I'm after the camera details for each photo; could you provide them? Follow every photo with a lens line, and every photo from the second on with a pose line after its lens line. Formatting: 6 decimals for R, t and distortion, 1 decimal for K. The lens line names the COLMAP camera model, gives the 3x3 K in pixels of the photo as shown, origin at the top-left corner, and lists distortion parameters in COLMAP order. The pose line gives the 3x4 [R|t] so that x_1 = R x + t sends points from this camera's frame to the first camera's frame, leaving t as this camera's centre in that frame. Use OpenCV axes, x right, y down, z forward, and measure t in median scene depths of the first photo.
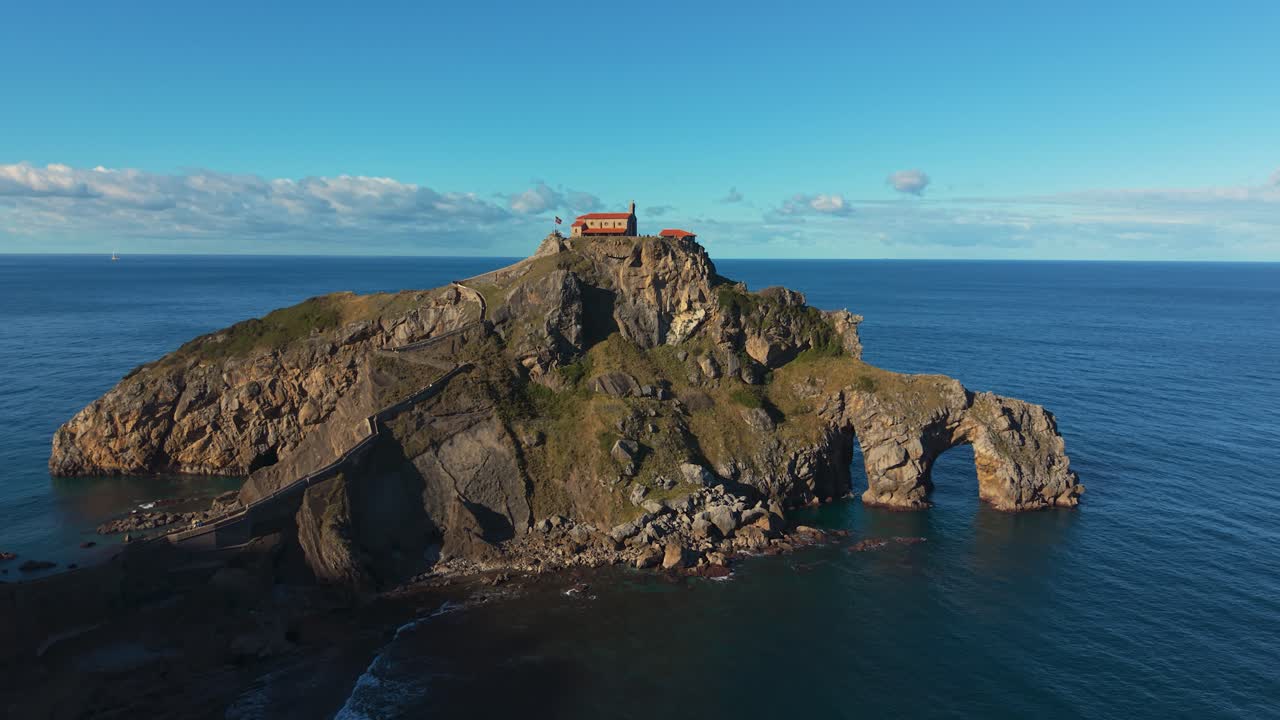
lens RADIAL K [[847.3, 0, 640.0], [0, 847.3, 360.0], [0, 0, 1]] dist [0.053733, -0.002591]
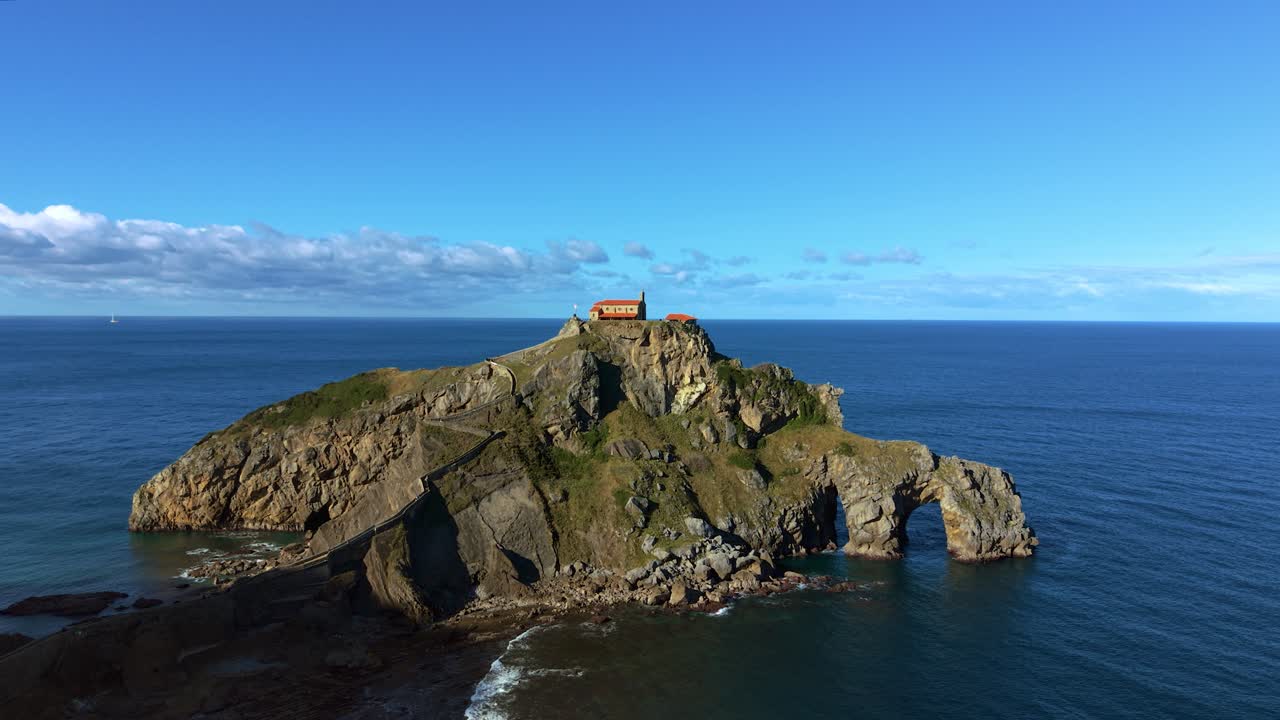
lens RADIAL K [[847.3, 0, 640.0], [0, 847.3, 360.0], [0, 0, 1]] dist [0.053733, -0.002591]
pose [[0.999979, -0.001035, -0.006385, -0.005045], [0.000553, 0.997177, -0.075082, -0.005349], [0.006445, 0.075076, 0.997157, -0.158954]]
